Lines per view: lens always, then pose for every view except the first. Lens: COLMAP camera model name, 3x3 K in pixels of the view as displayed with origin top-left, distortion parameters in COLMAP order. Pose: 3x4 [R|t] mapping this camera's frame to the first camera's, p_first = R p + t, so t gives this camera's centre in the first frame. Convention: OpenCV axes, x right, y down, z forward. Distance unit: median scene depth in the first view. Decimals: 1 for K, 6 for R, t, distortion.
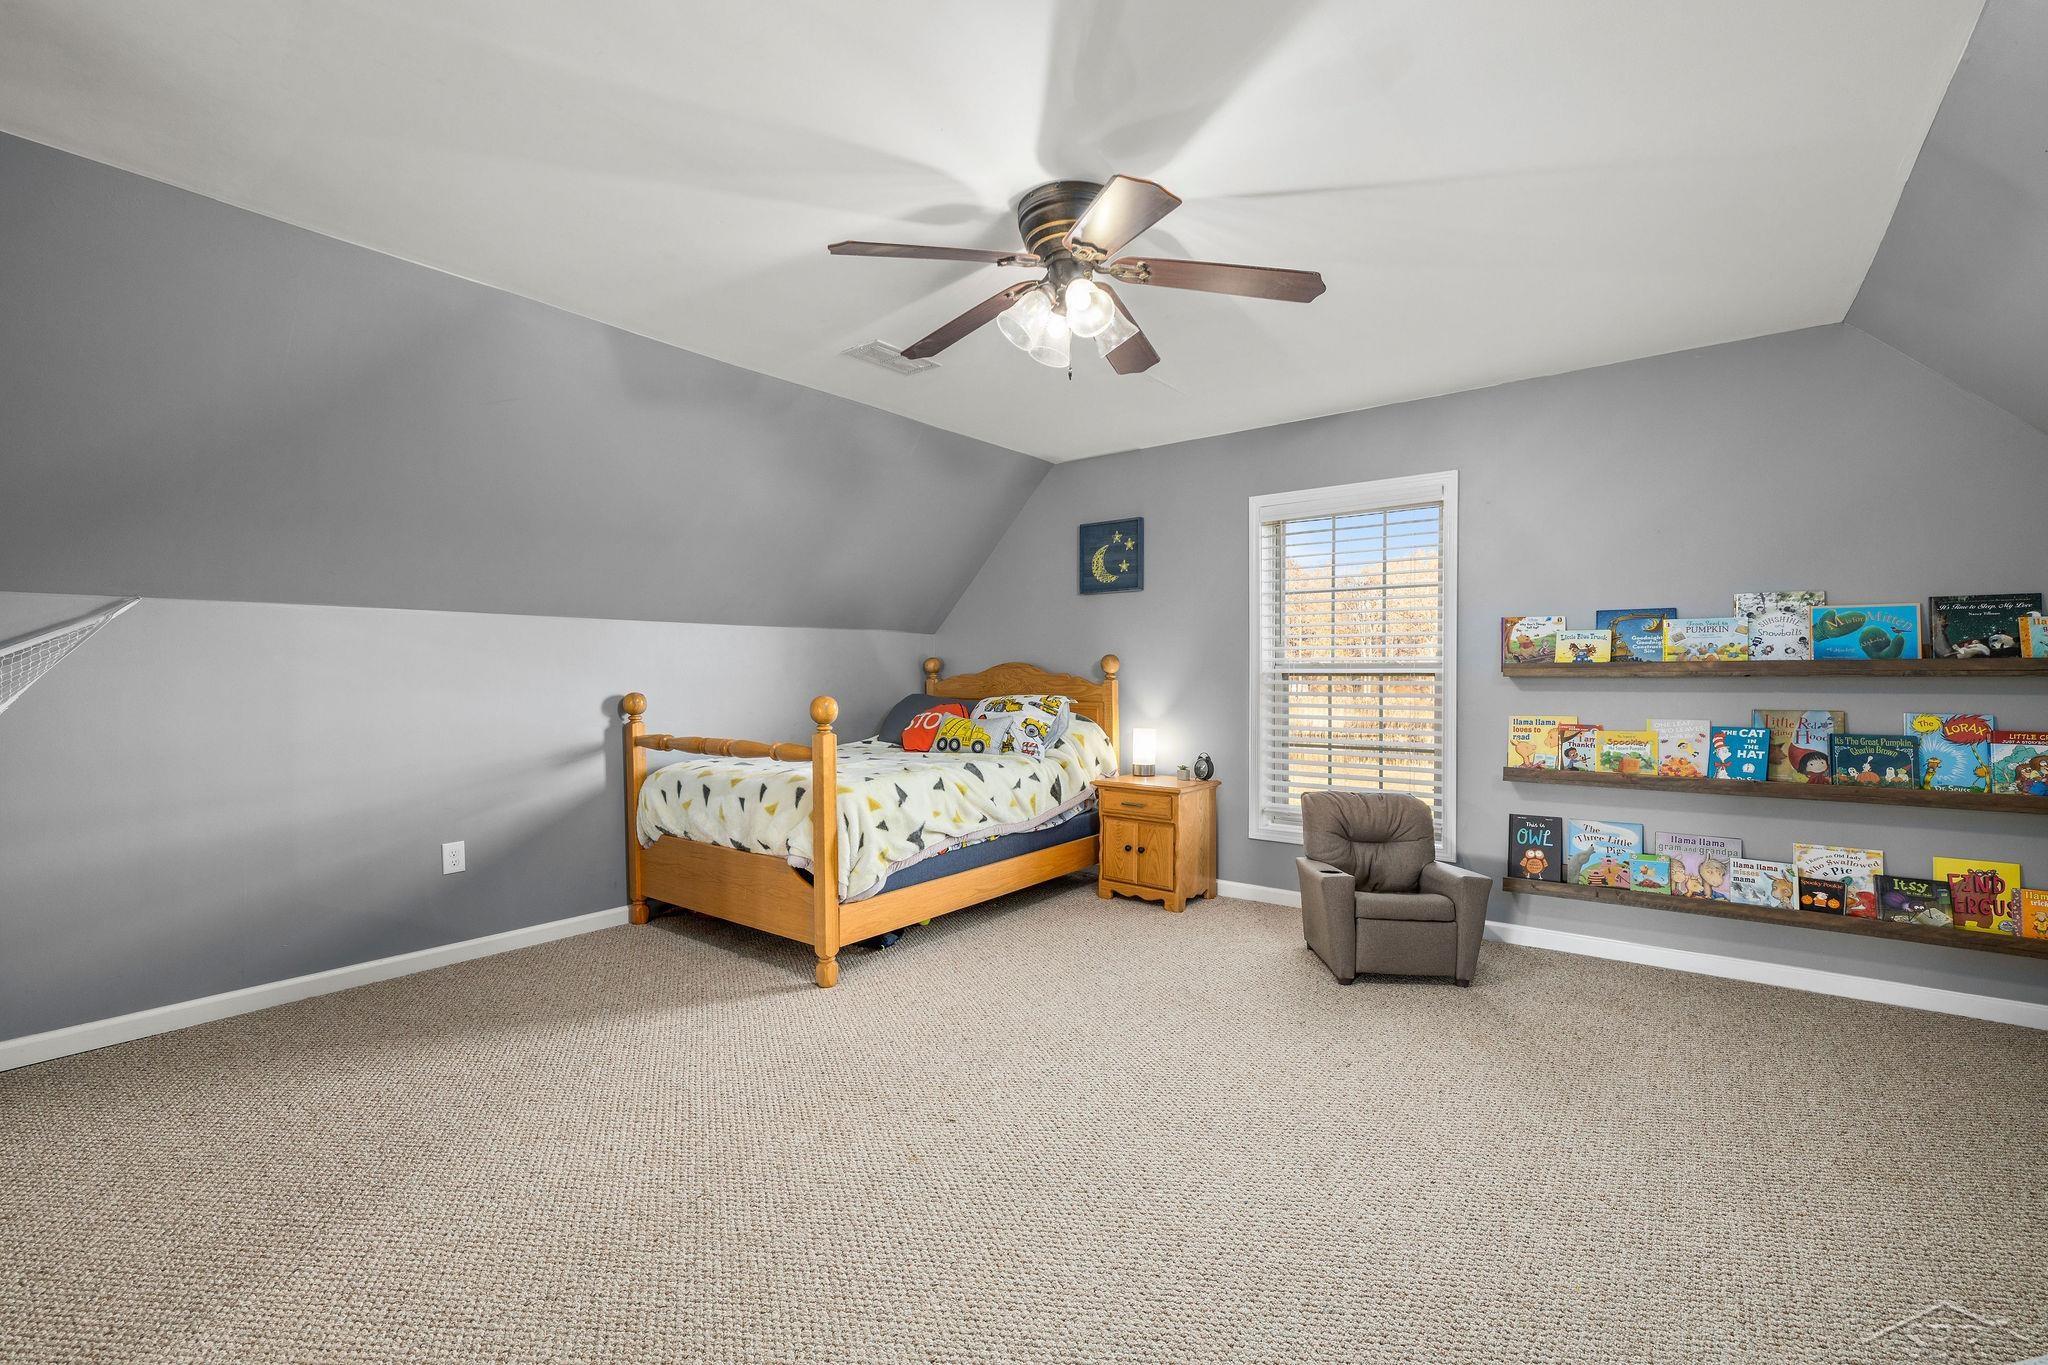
lens RADIAL K [[849.9, 0, 1022.8], [0, 849.9, 683.2], [0, 0, 1]] dist [-0.001439, -0.000218]
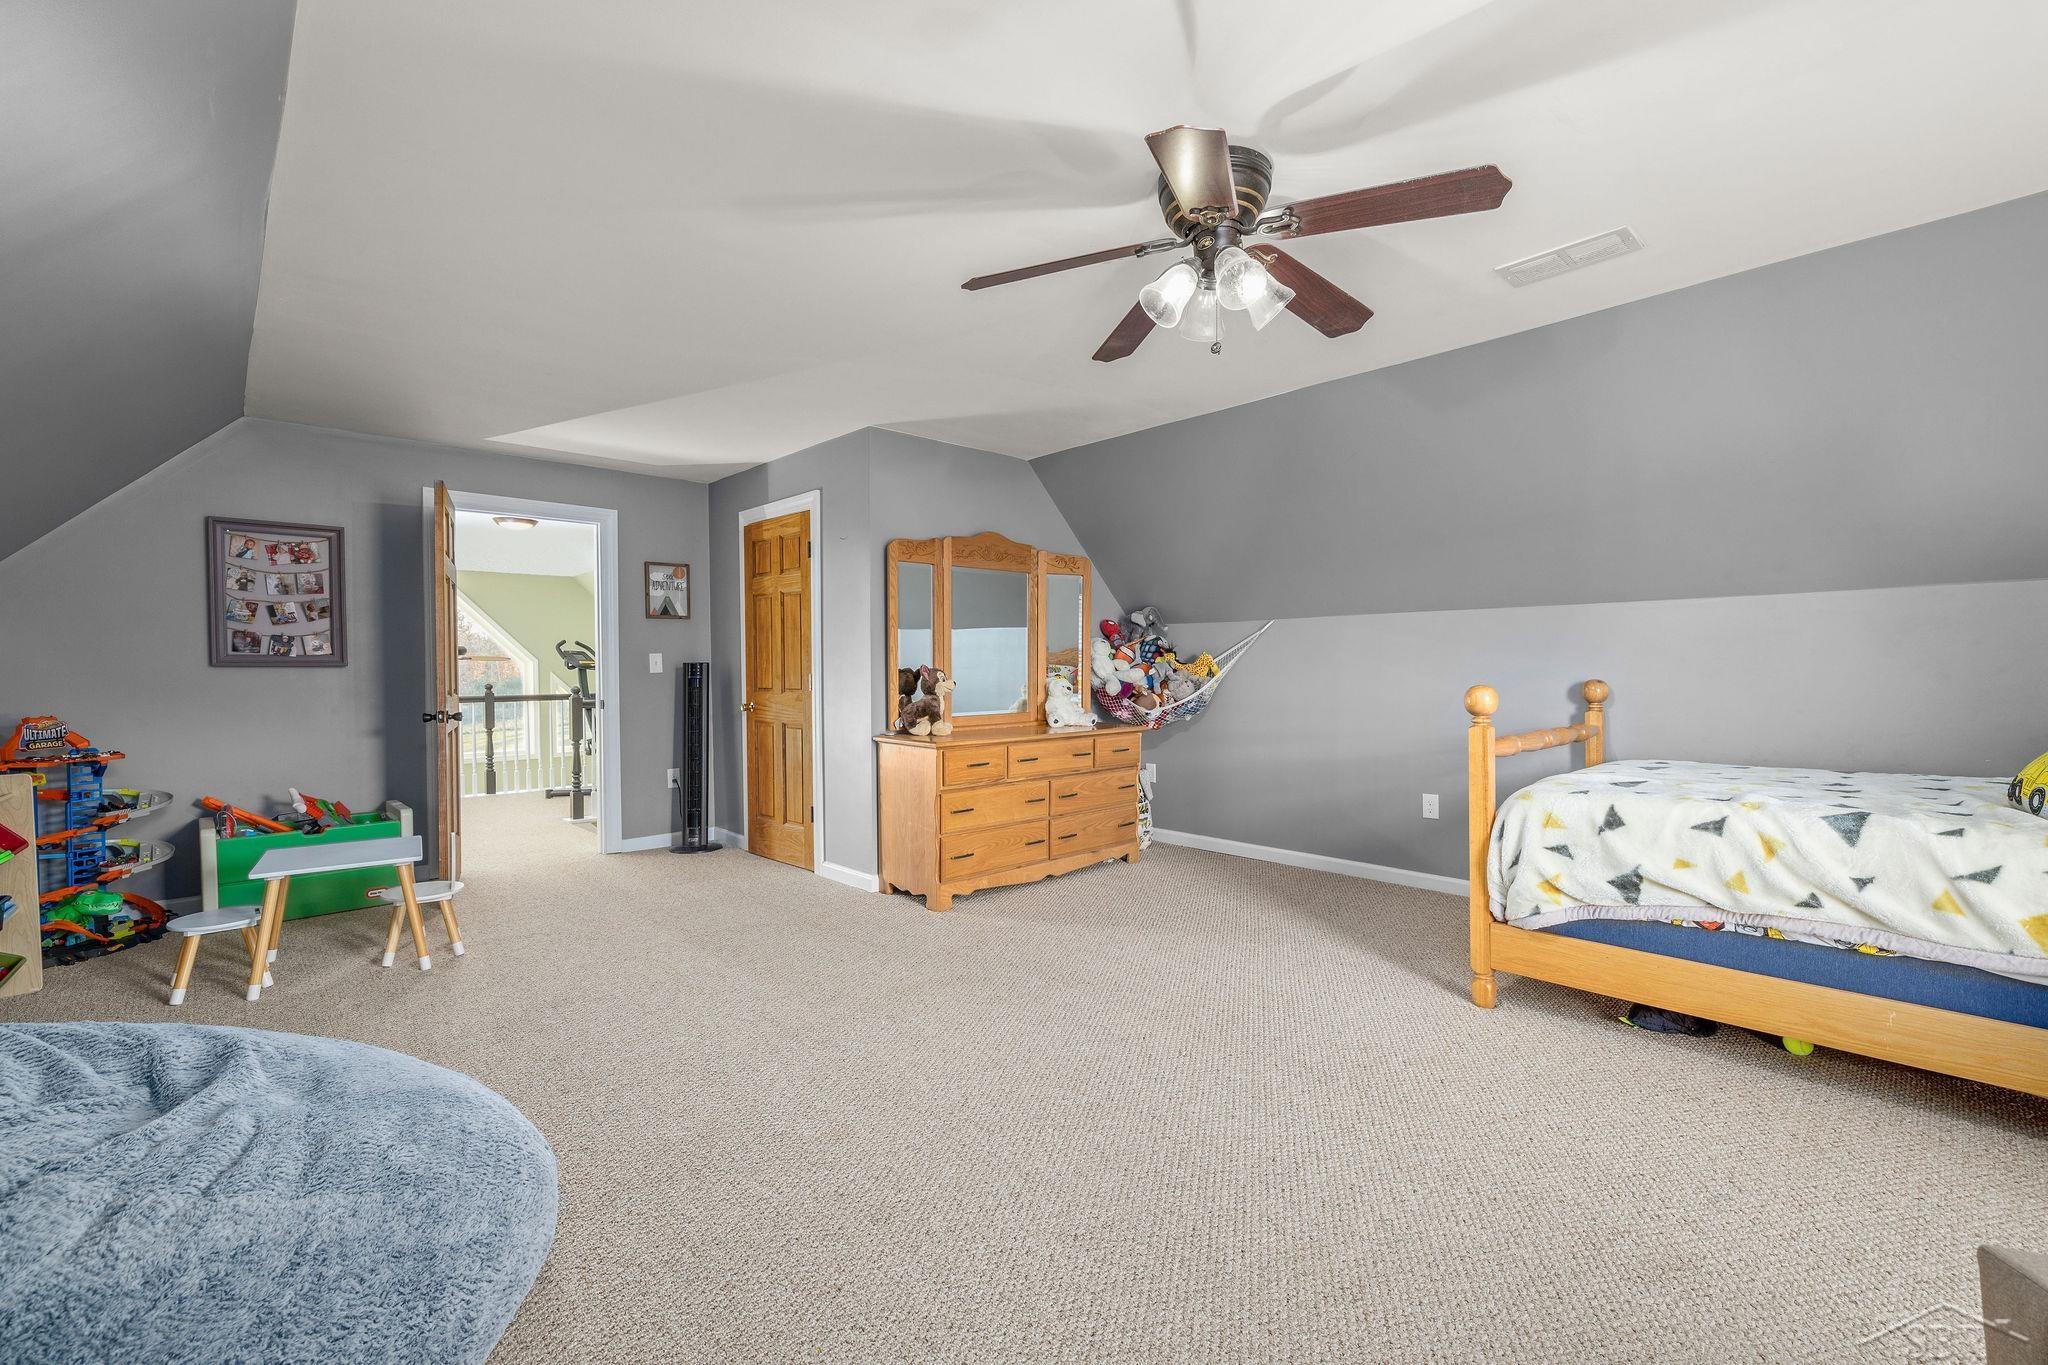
lens RADIAL K [[849.9, 0, 1021.5], [0, 849.9, 678.3], [0, 0, 1]] dist [-0.001439, -0.000218]
pose [[-0.163385, 0.016191, -0.986430, 1.455376], [0.002143, 0.999869, 0.016056, -0.013490], [0.986560, 0.000509, -0.163398, 1.325076]]
